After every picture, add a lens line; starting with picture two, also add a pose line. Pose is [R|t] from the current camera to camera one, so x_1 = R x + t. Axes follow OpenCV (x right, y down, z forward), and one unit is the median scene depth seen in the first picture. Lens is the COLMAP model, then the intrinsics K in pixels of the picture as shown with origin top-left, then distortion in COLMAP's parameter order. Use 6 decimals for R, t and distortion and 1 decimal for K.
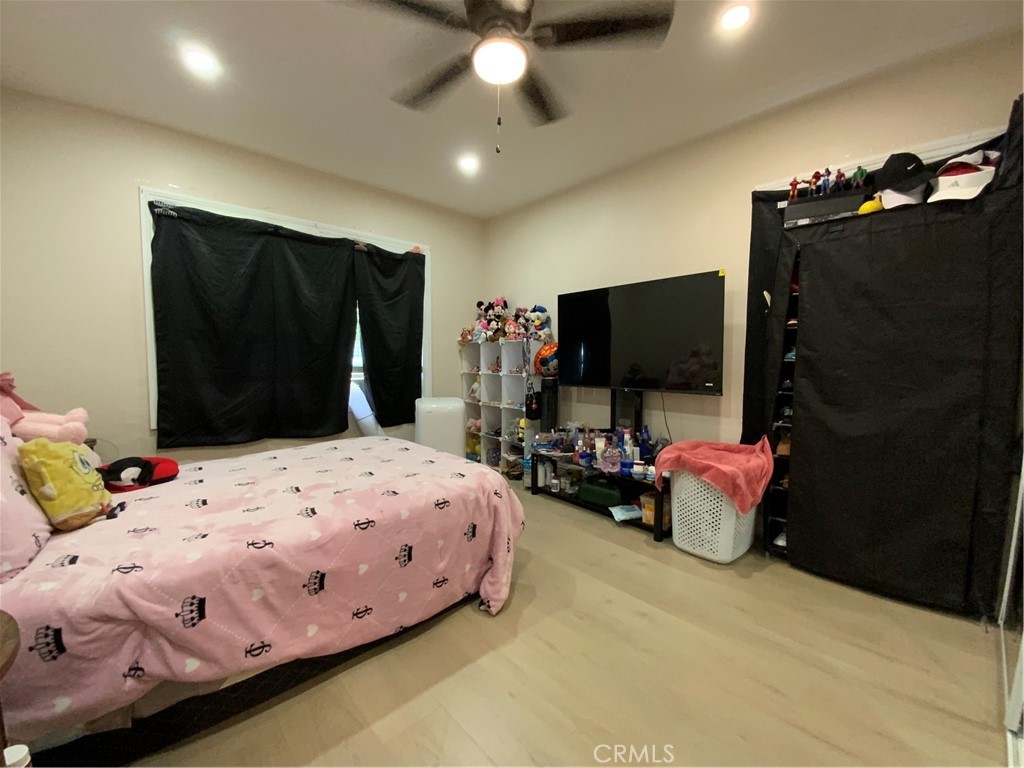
lens RADIAL K [[416.6, 0, 516.7], [0, 416.6, 380.6], [0, 0, 1]] dist [0.004098, 0.000047]
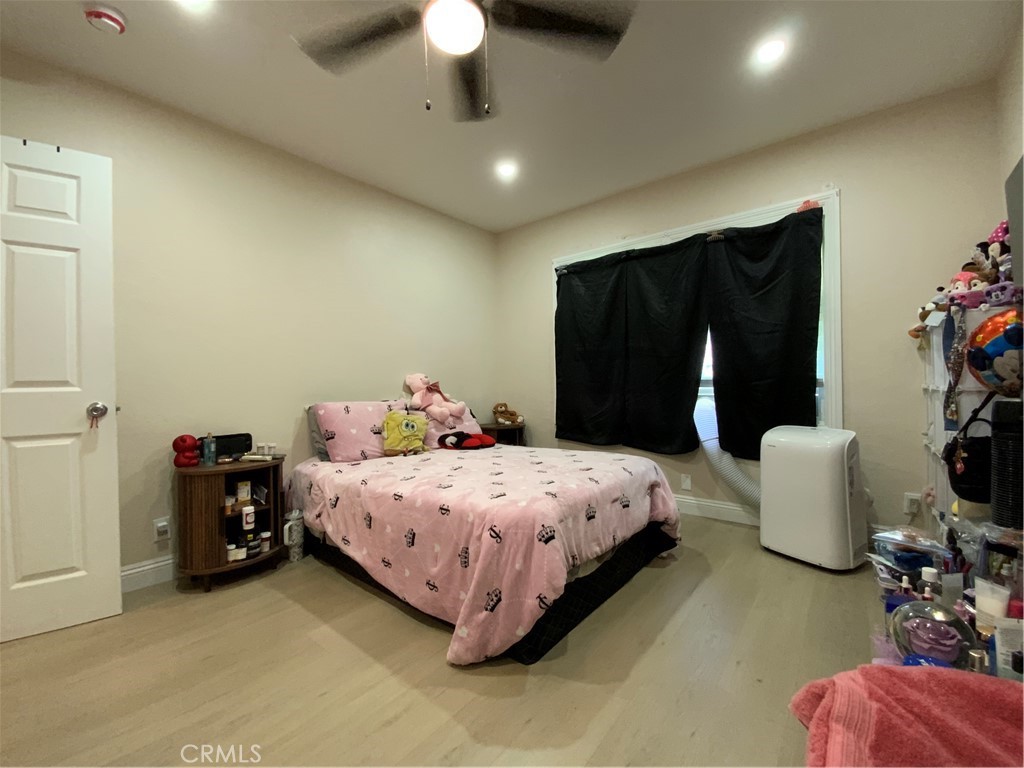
lens RADIAL K [[416.6, 0, 516.0], [0, 416.6, 387.5], [0, 0, 1]] dist [0.004098, 0.000047]
pose [[0.130176, -0.001395, -0.991490, 0.437261], [-0.038572, 0.999235, -0.006471, 0.002910], [0.990740, 0.039086, 0.130023, 0.548404]]
